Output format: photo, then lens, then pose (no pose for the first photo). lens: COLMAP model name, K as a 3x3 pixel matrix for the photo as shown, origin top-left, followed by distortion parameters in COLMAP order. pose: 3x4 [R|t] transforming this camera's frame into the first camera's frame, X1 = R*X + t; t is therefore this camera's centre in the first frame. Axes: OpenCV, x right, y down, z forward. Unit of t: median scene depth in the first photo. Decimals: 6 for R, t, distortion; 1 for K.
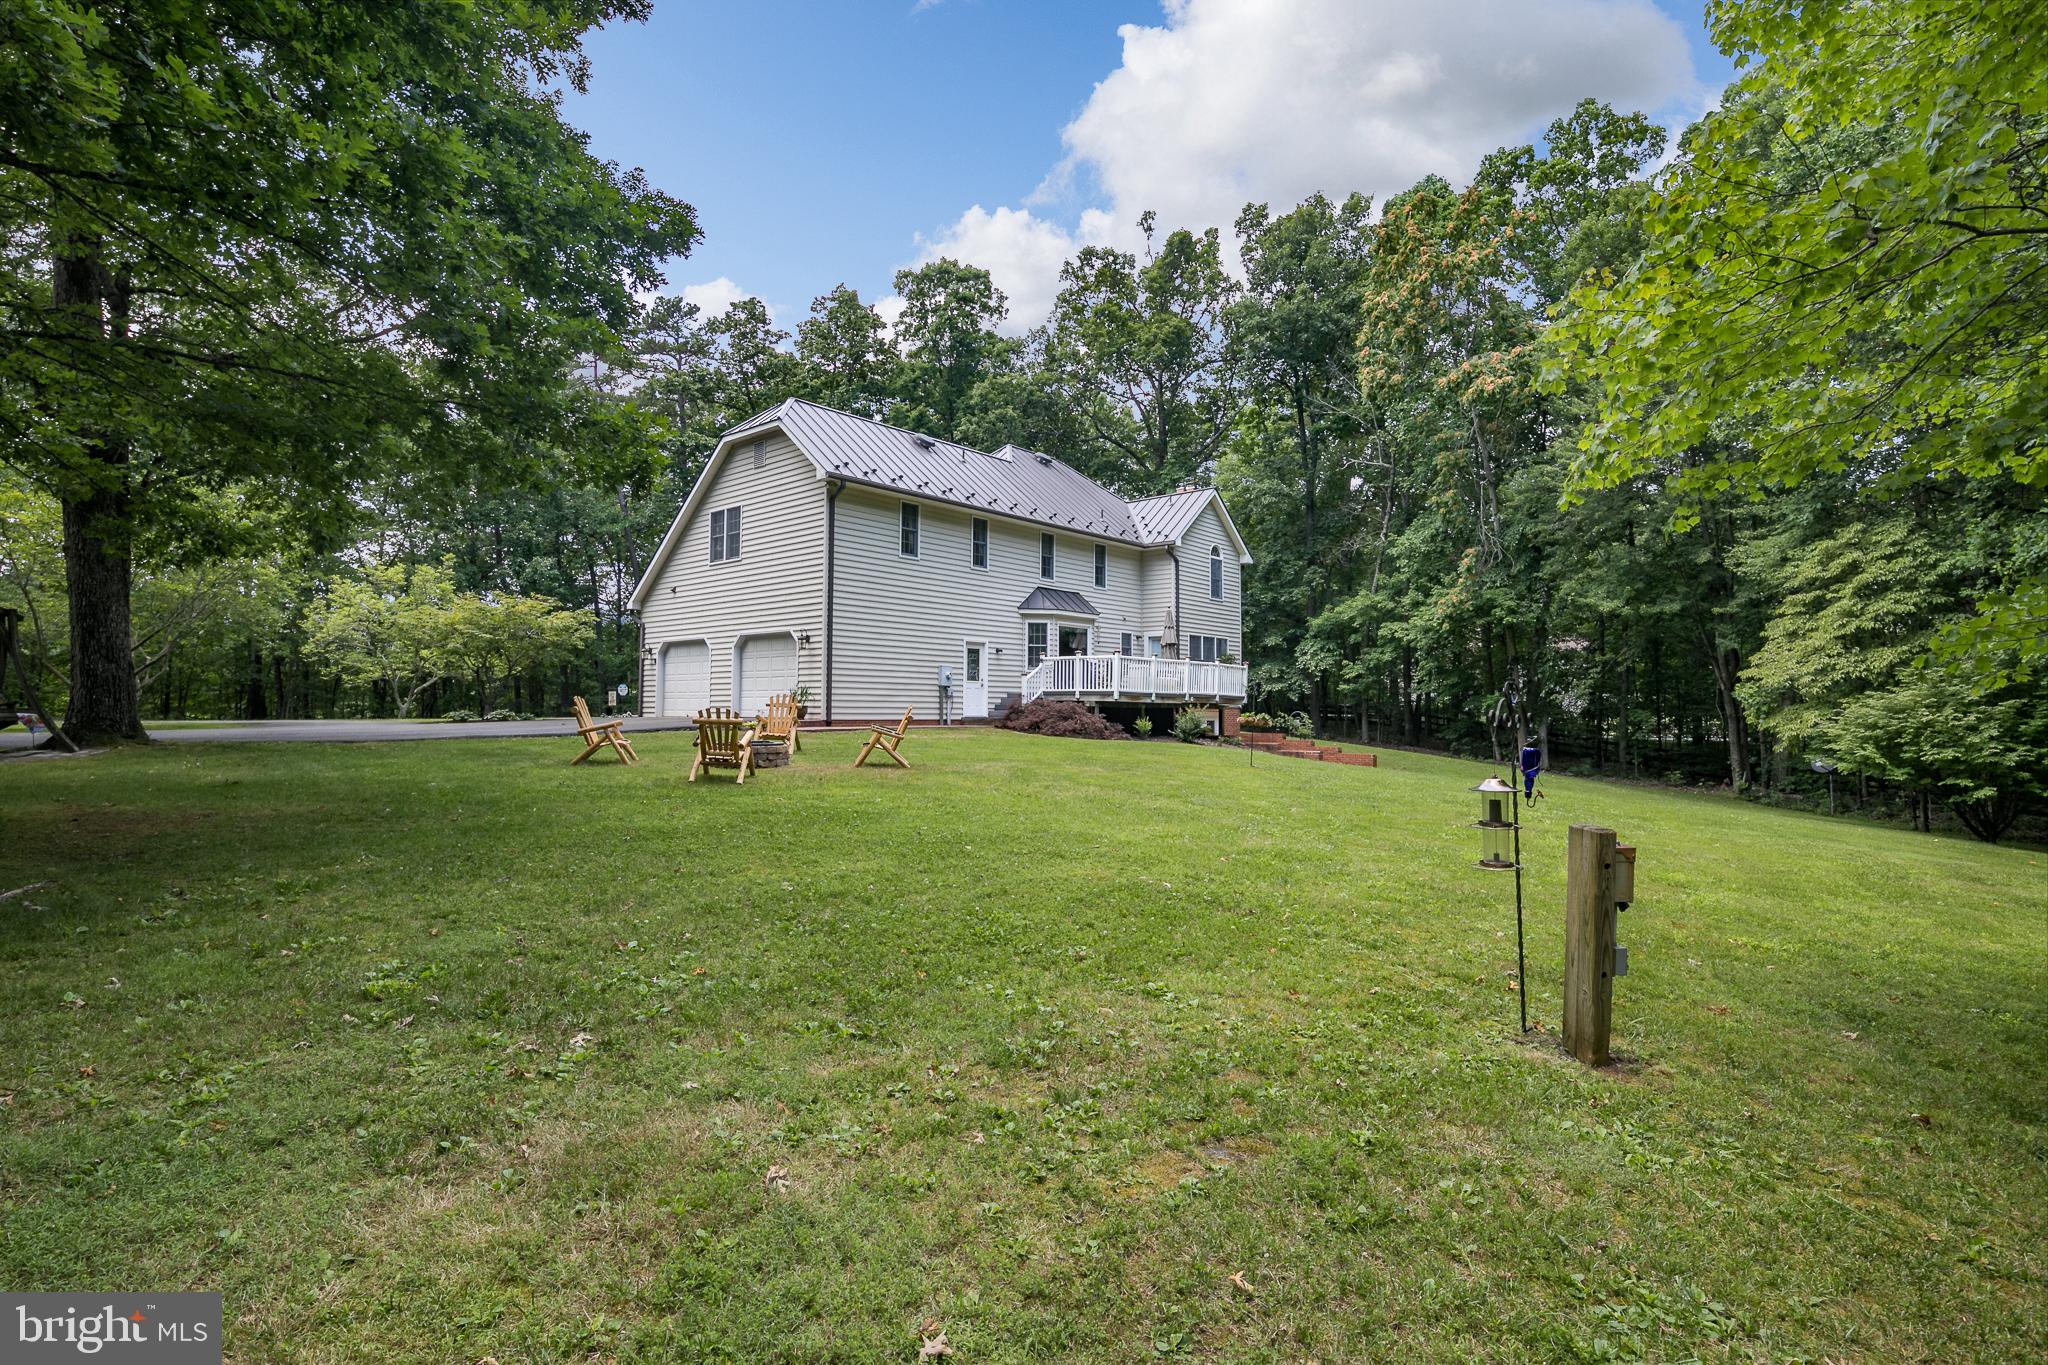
lens RADIAL K [[1029.2, 0, 1038.1], [0, 1029.2, 693.2], [0, 0, 1]] dist [0.000816, -0.000531]
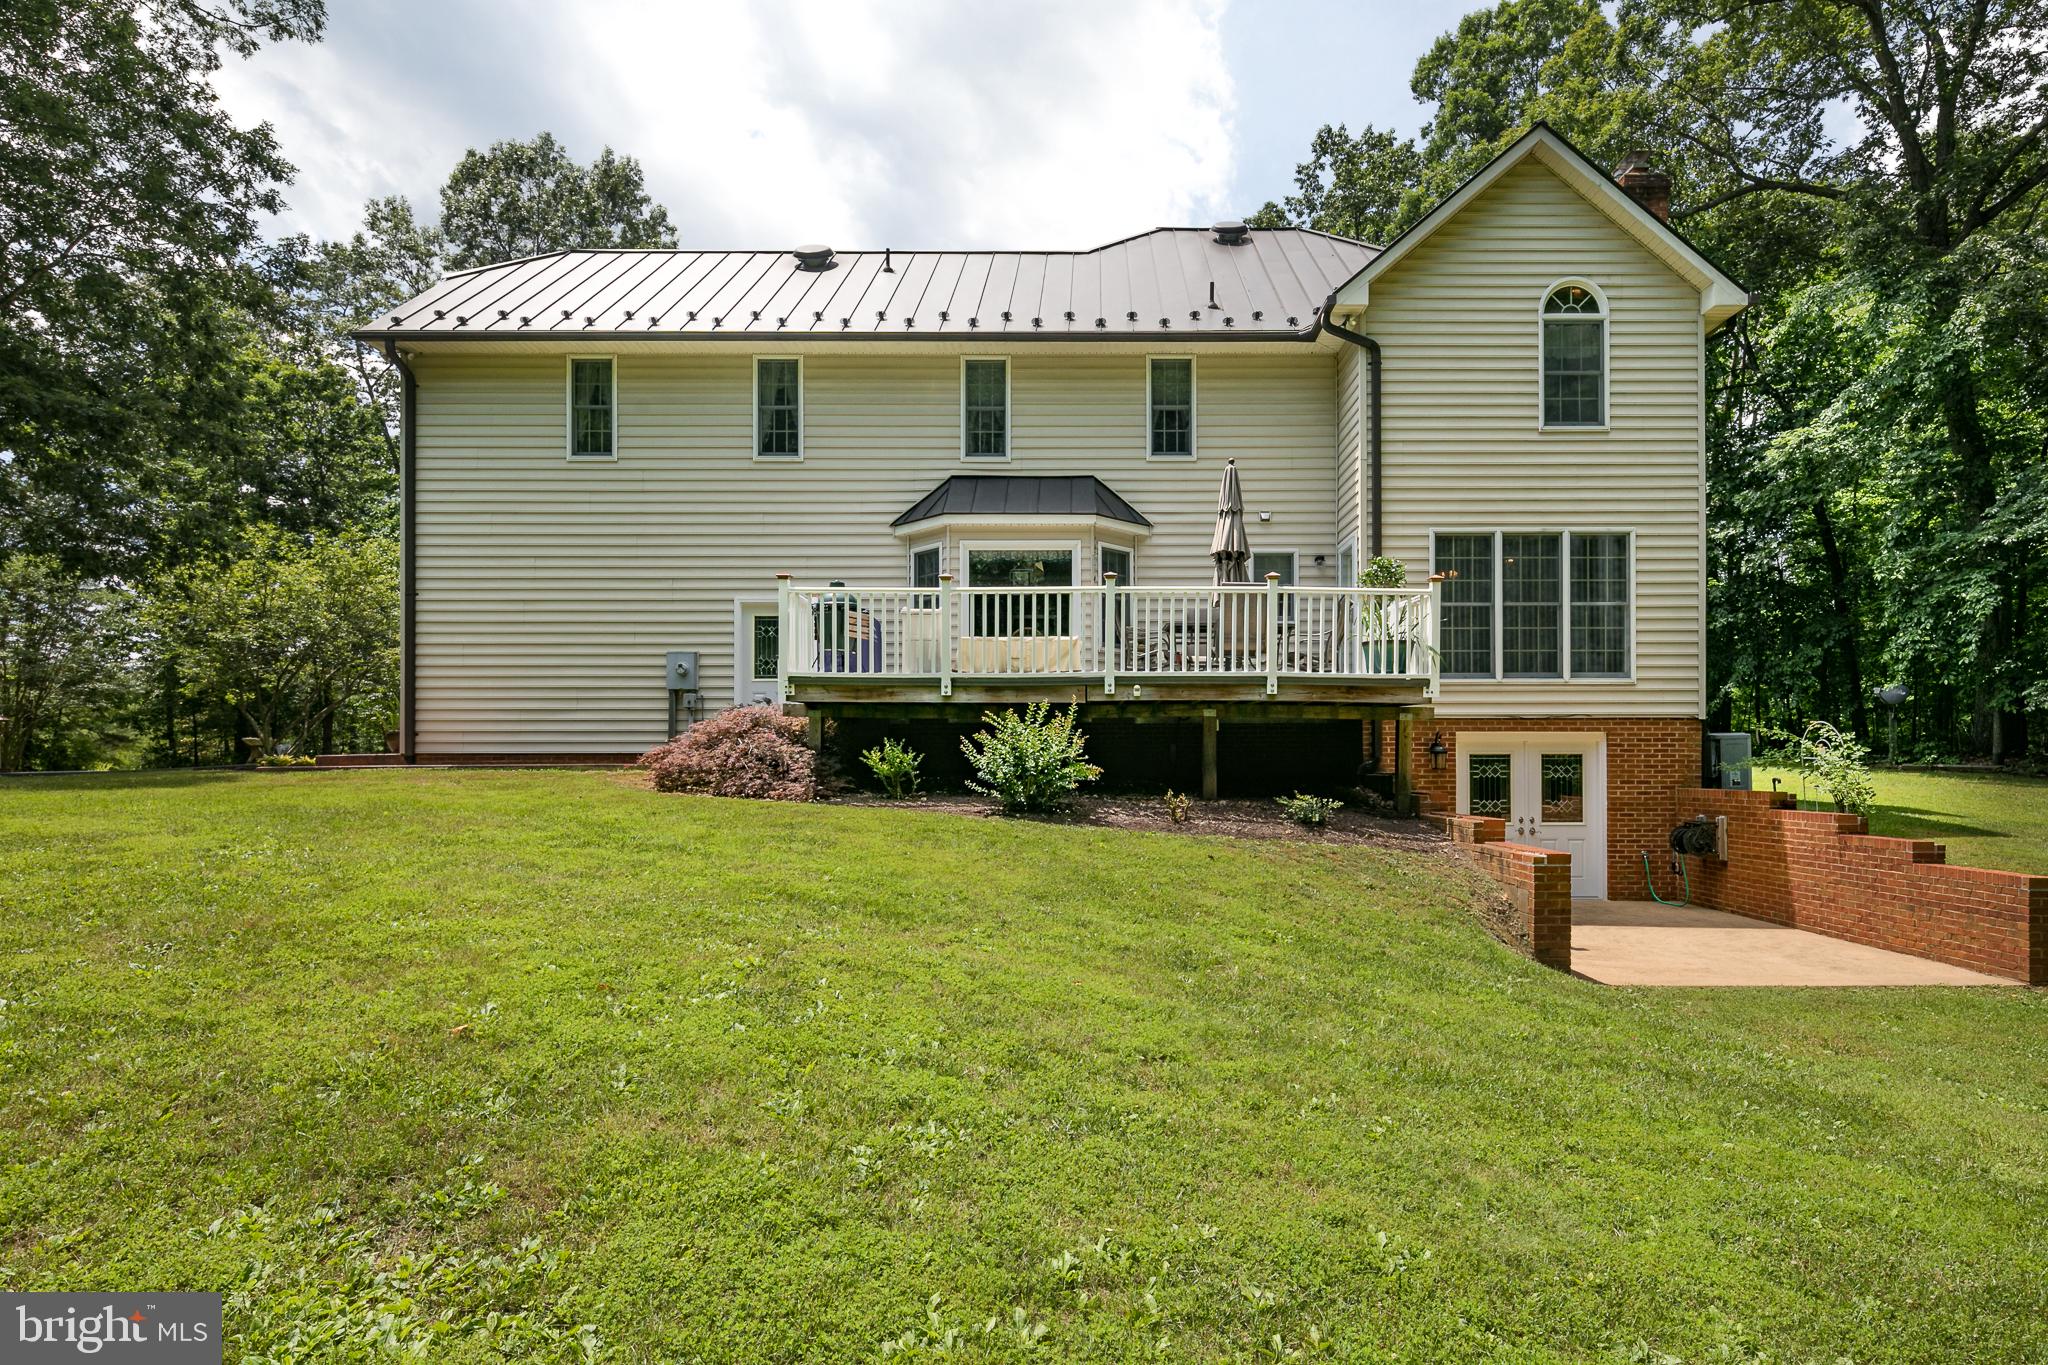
lens RADIAL K [[1029.2, 0, 1071.9], [0, 1029.2, 738.0], [0, 0, 1]] dist [0.000816, -0.000531]
pose [[0.648973, -0.020973, -0.760522, 0.427652], [0.024038, 0.999686, -0.007057, 0.025344], [0.760432, -0.013702, 0.649274, 0.782614]]
